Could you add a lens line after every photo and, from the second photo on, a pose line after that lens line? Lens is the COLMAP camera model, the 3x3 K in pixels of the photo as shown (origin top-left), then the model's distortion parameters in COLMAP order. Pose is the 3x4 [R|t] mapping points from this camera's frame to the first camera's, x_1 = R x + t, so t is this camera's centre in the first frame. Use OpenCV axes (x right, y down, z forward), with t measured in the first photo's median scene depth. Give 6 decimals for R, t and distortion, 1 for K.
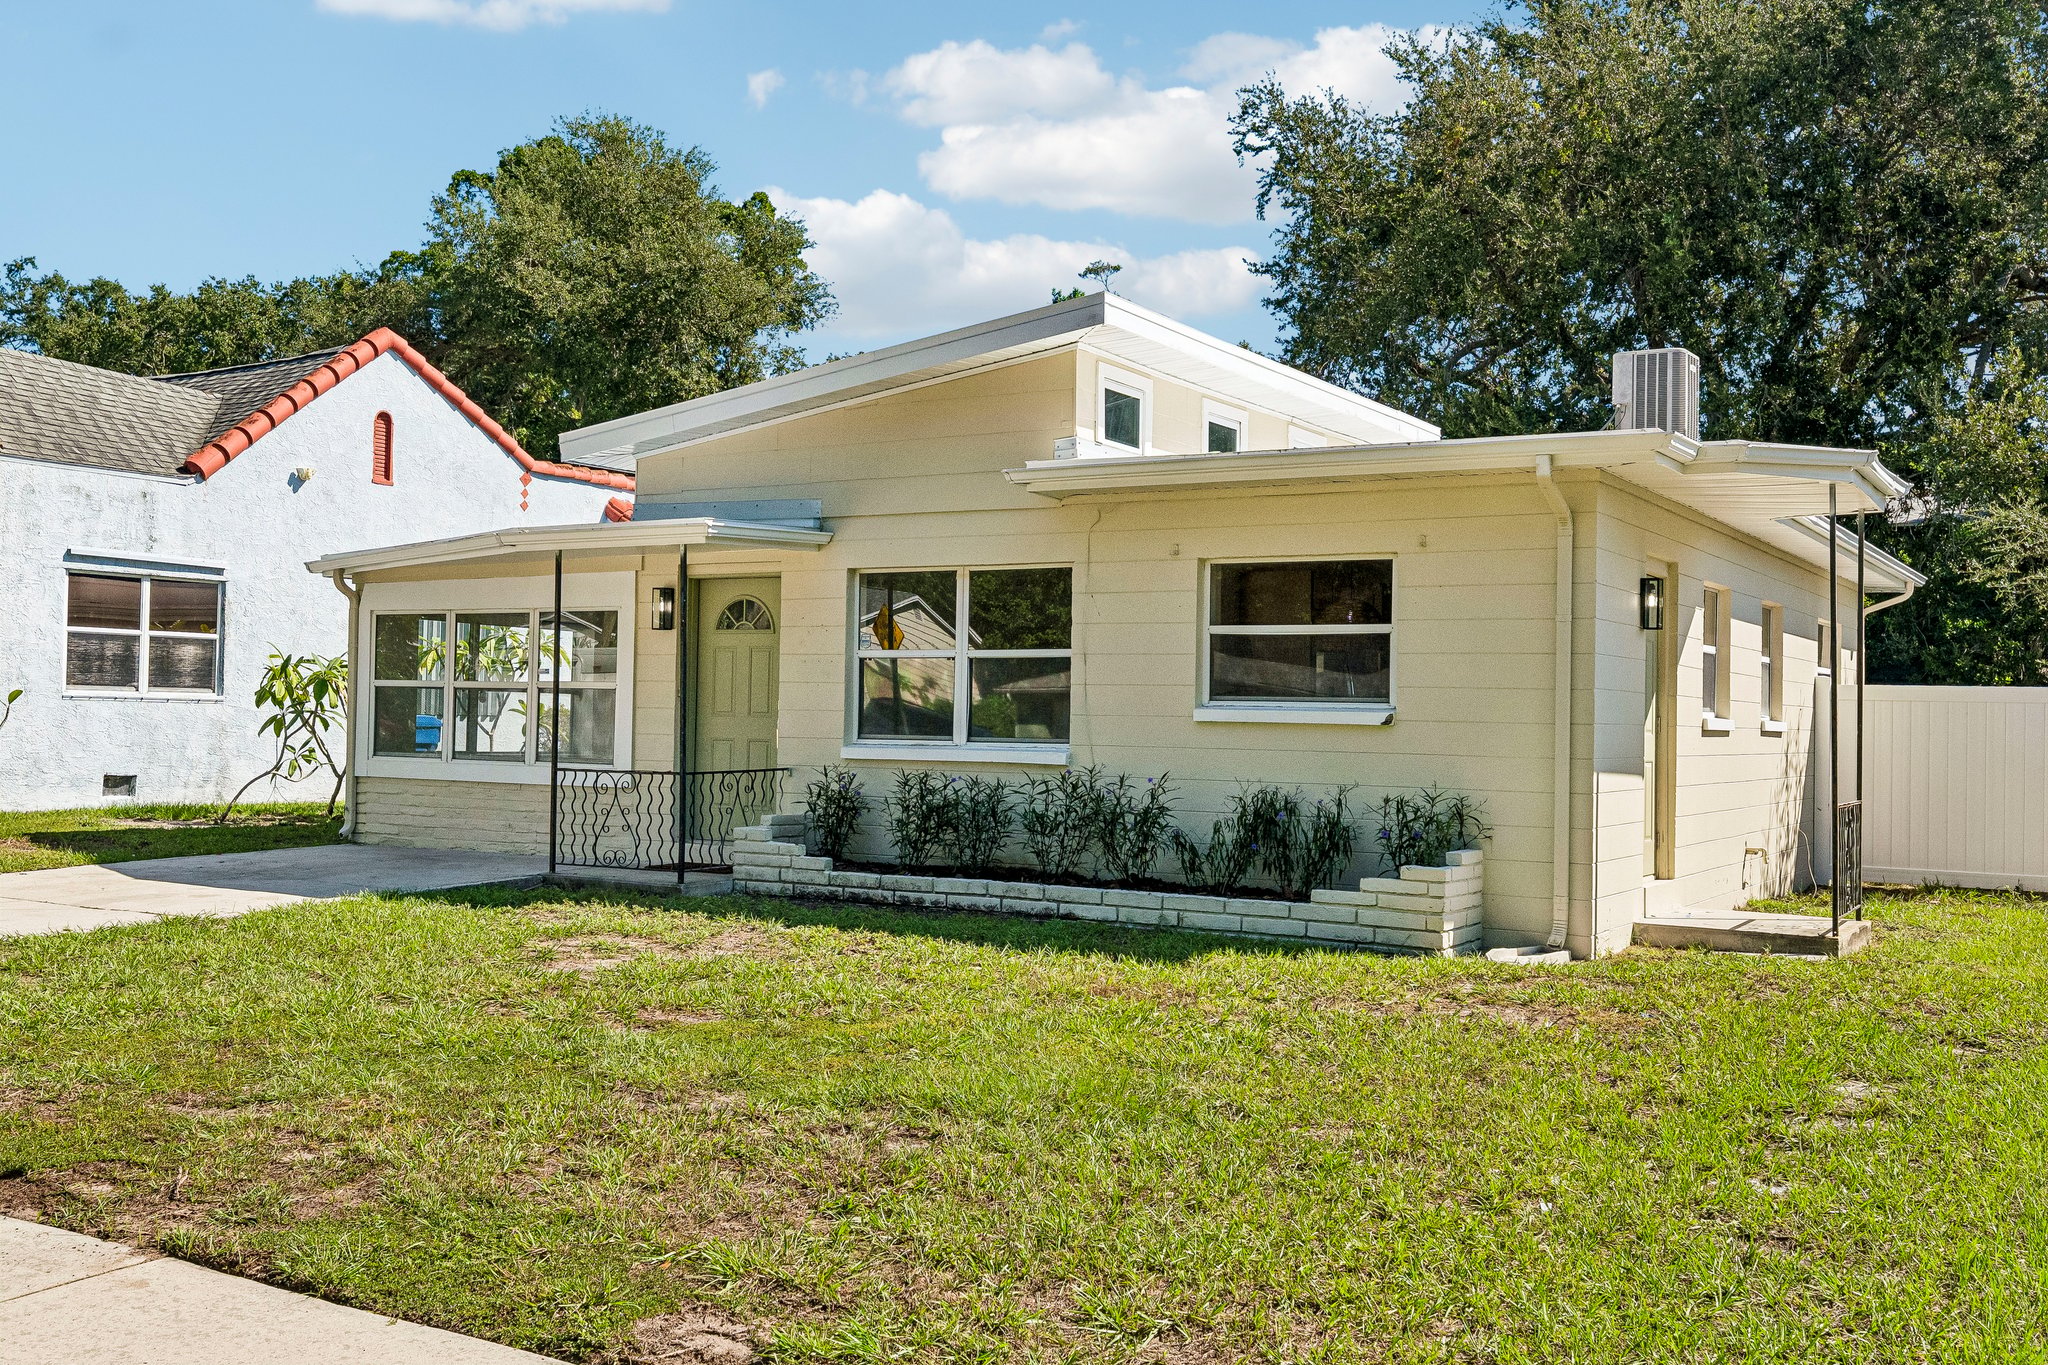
lens RADIAL K [[2005.9, 0, 1013.1], [0, 2005.9, 684.7], [0, 0, 1]] dist [-0.013314, 0.000000]
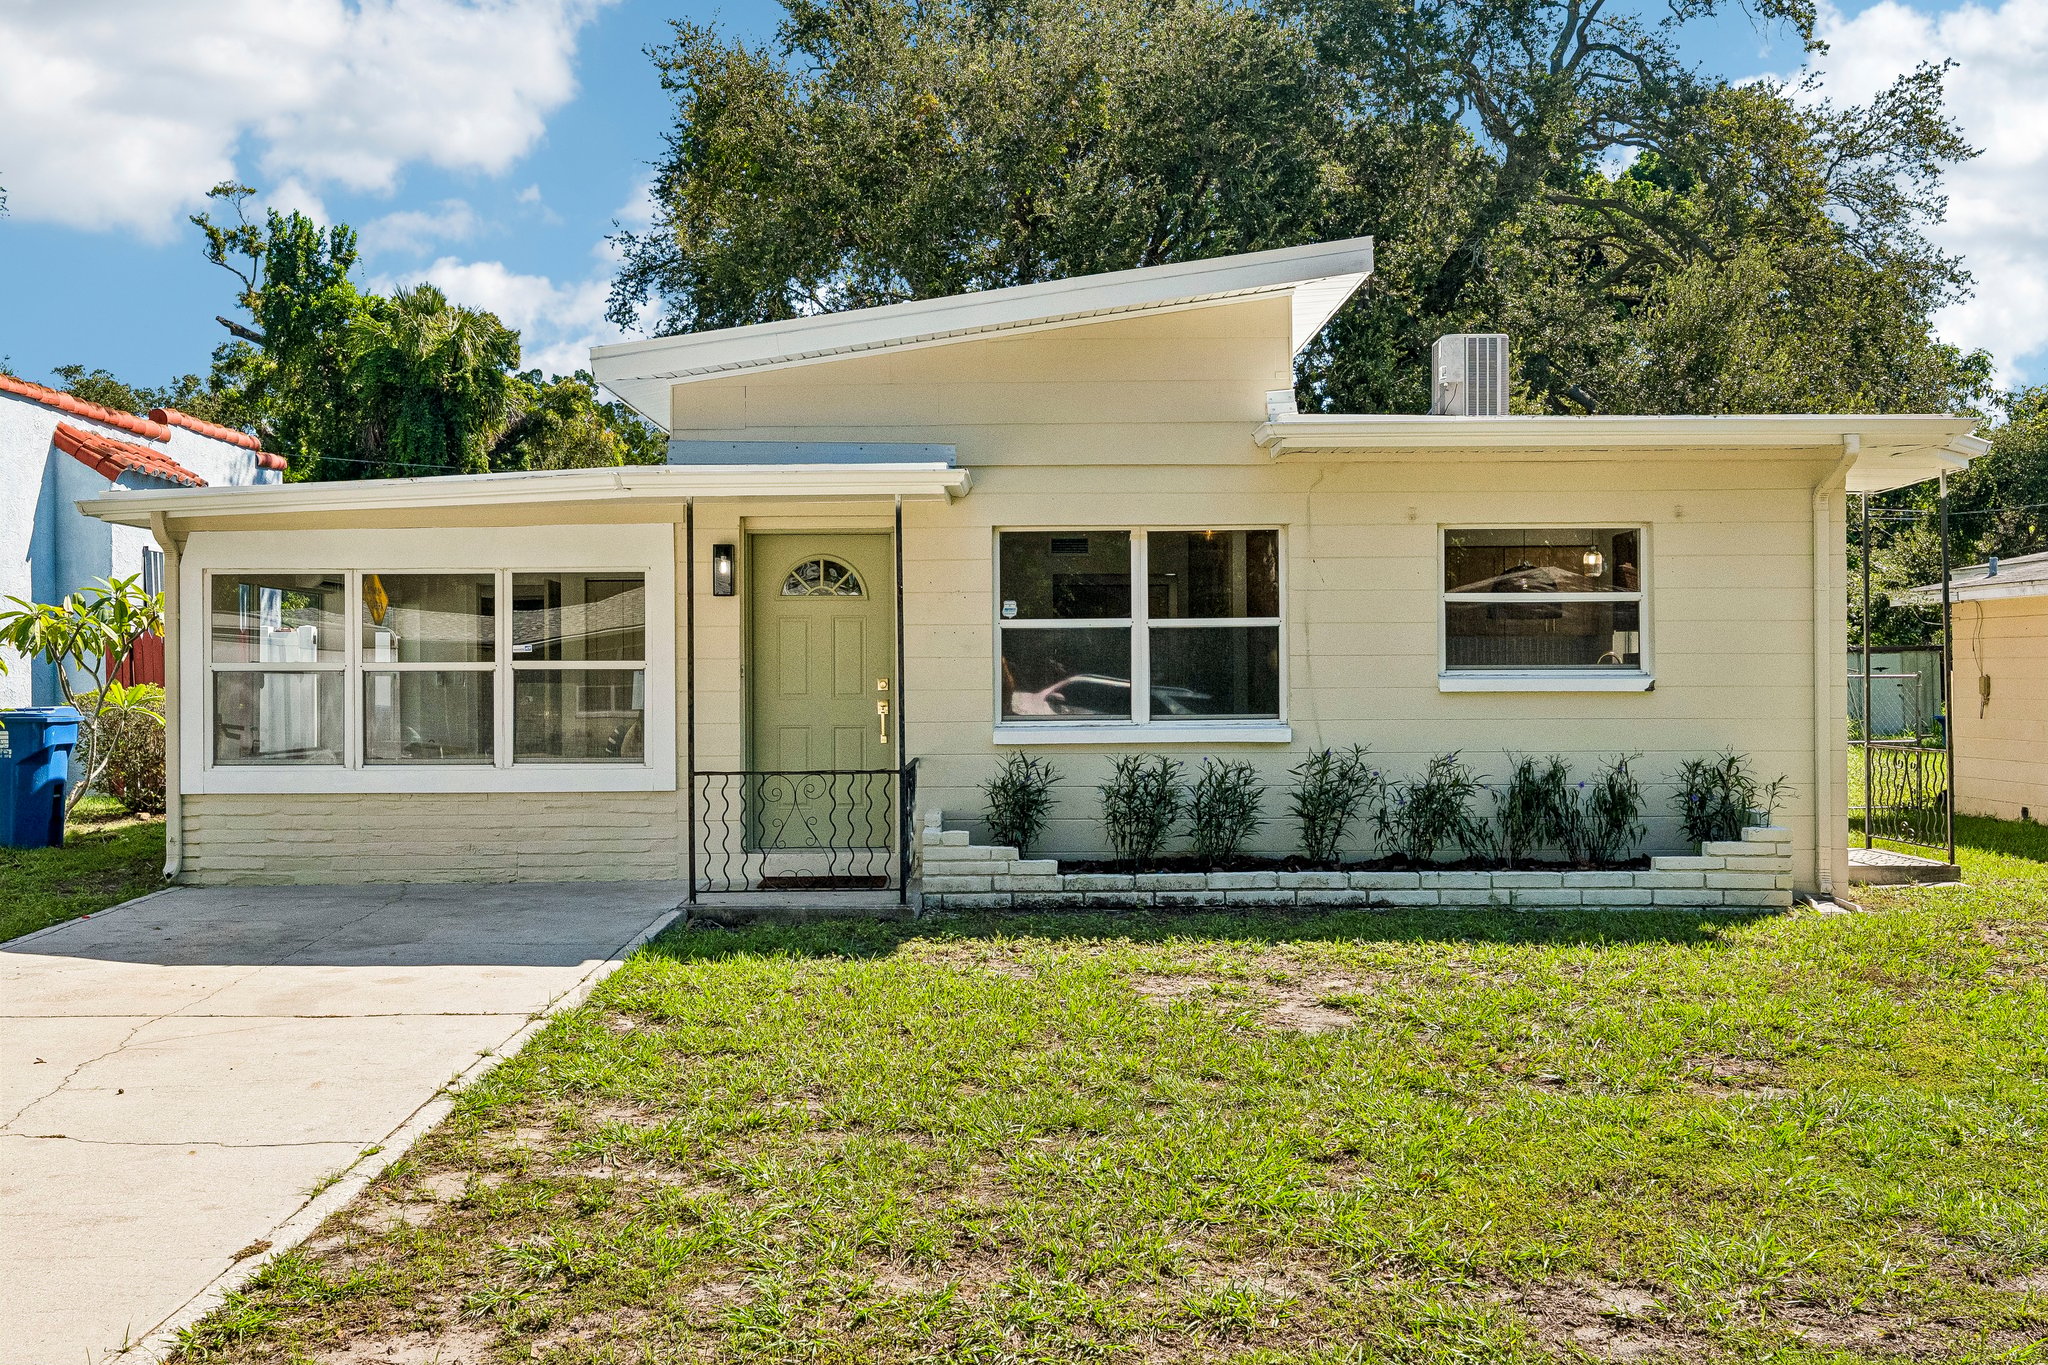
lens RADIAL K [[1890.2, 0, 1017.5], [0, 1890.2, 681.4], [0, 0, 1]] dist [0.001119, 0.000000]
pose [[0.852935, -0.026519, 0.521344, -0.531867], [0.012250, 0.999451, 0.030798, -0.016693], [-0.521874, -0.019882, 0.852791, 0.309544]]
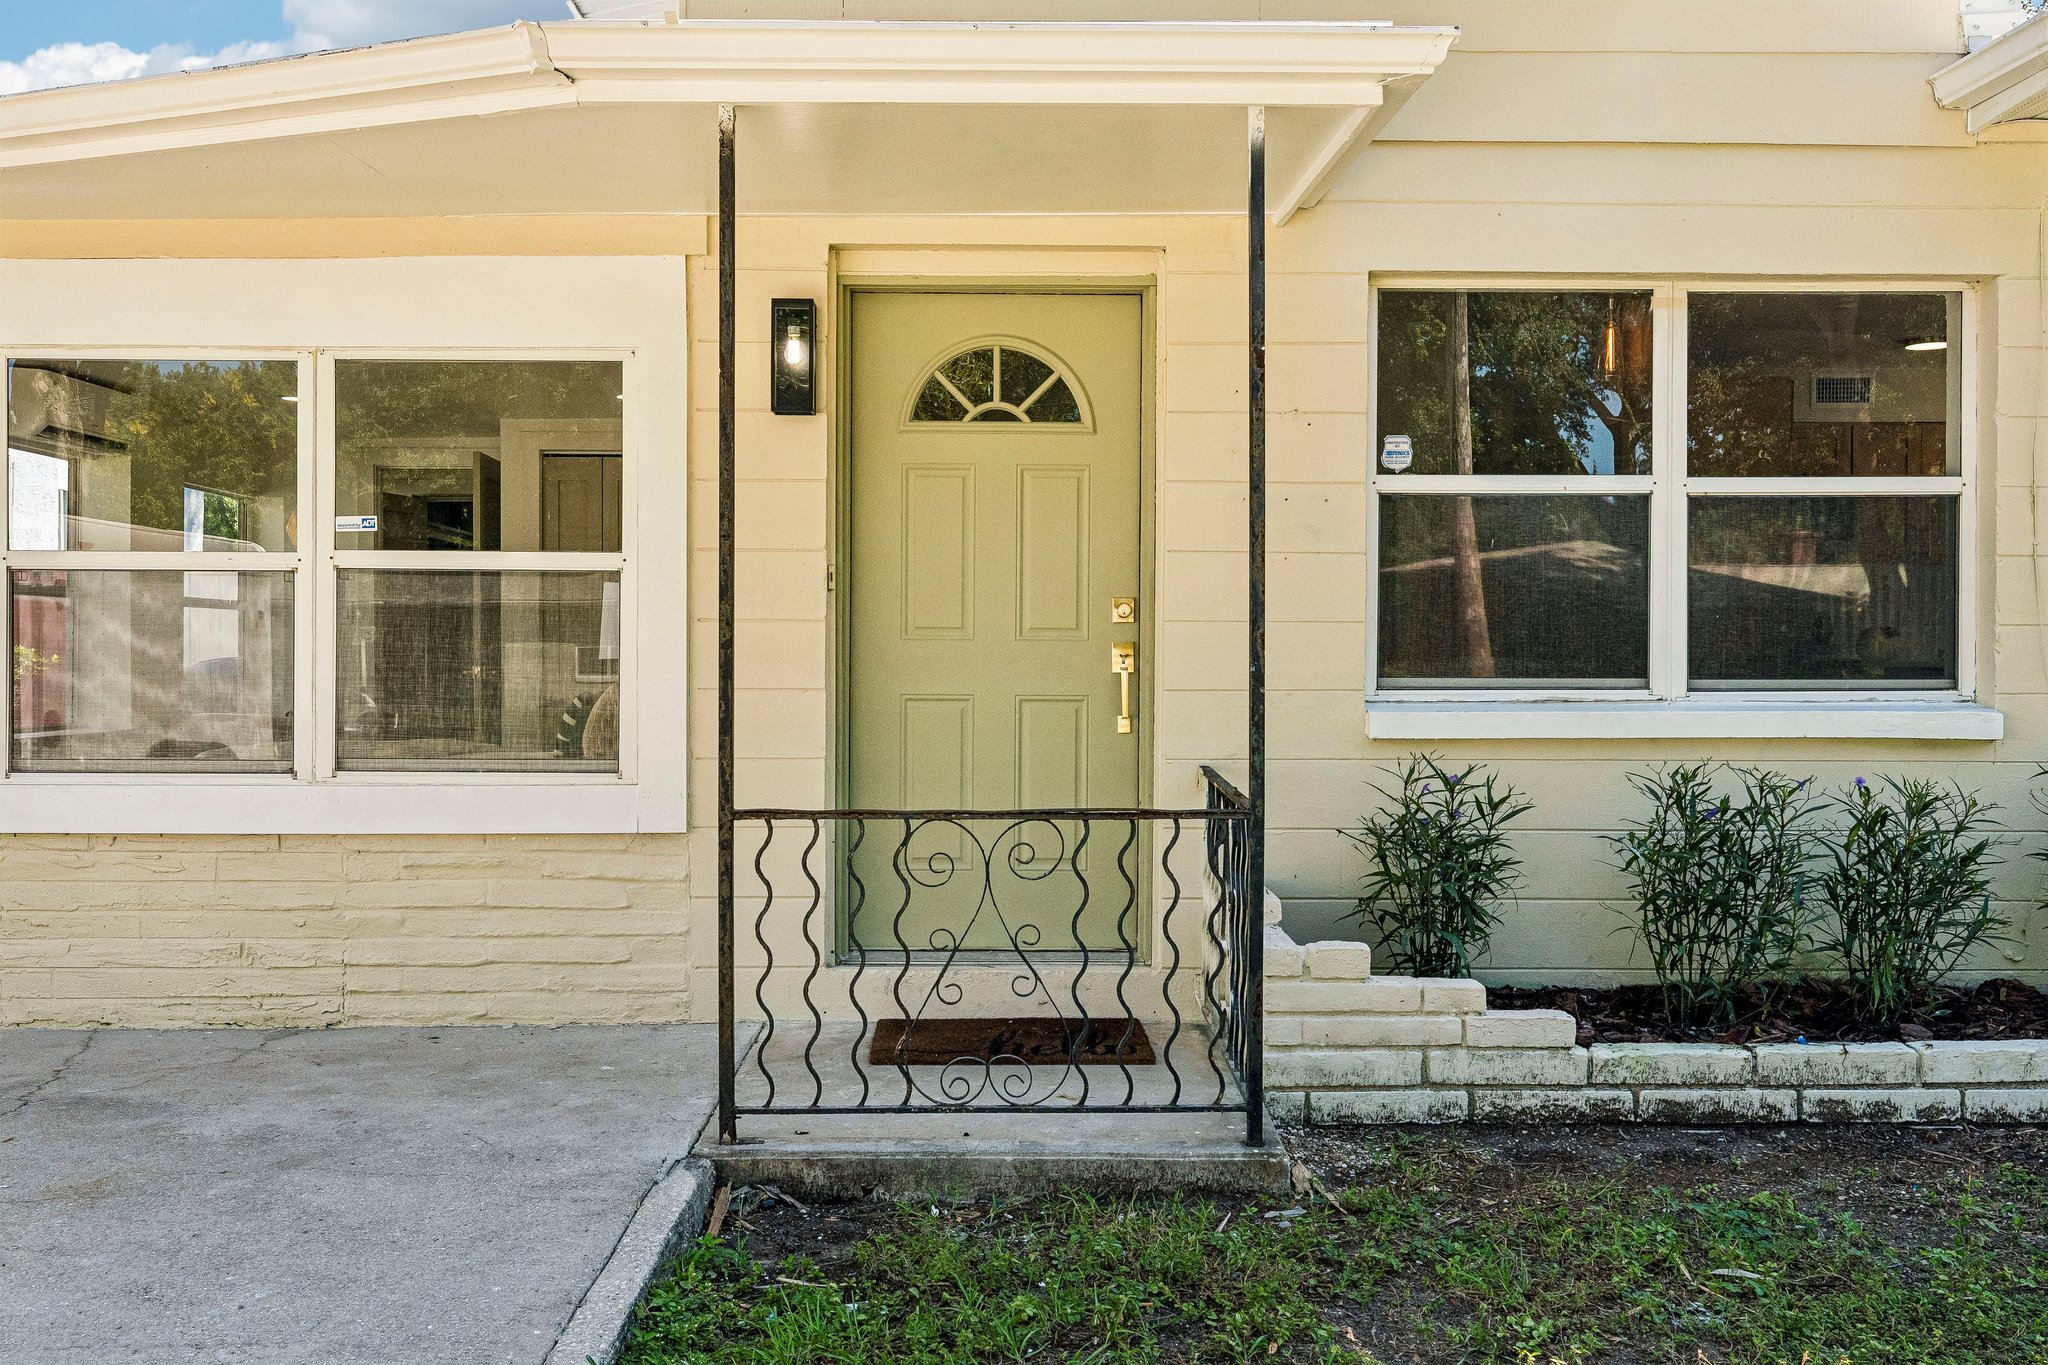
lens RADIAL K [[1695.5, 0, 1014.6], [0, 1695.5, 672.1], [0, 0, 1]] dist [0.005927, -0.009342]
pose [[0.846330, -0.024094, 0.532113, -0.347518], [0.002608, 0.999152, 0.041093, 0.009228], [-0.532652, -0.033390, 0.845675, 0.787108]]
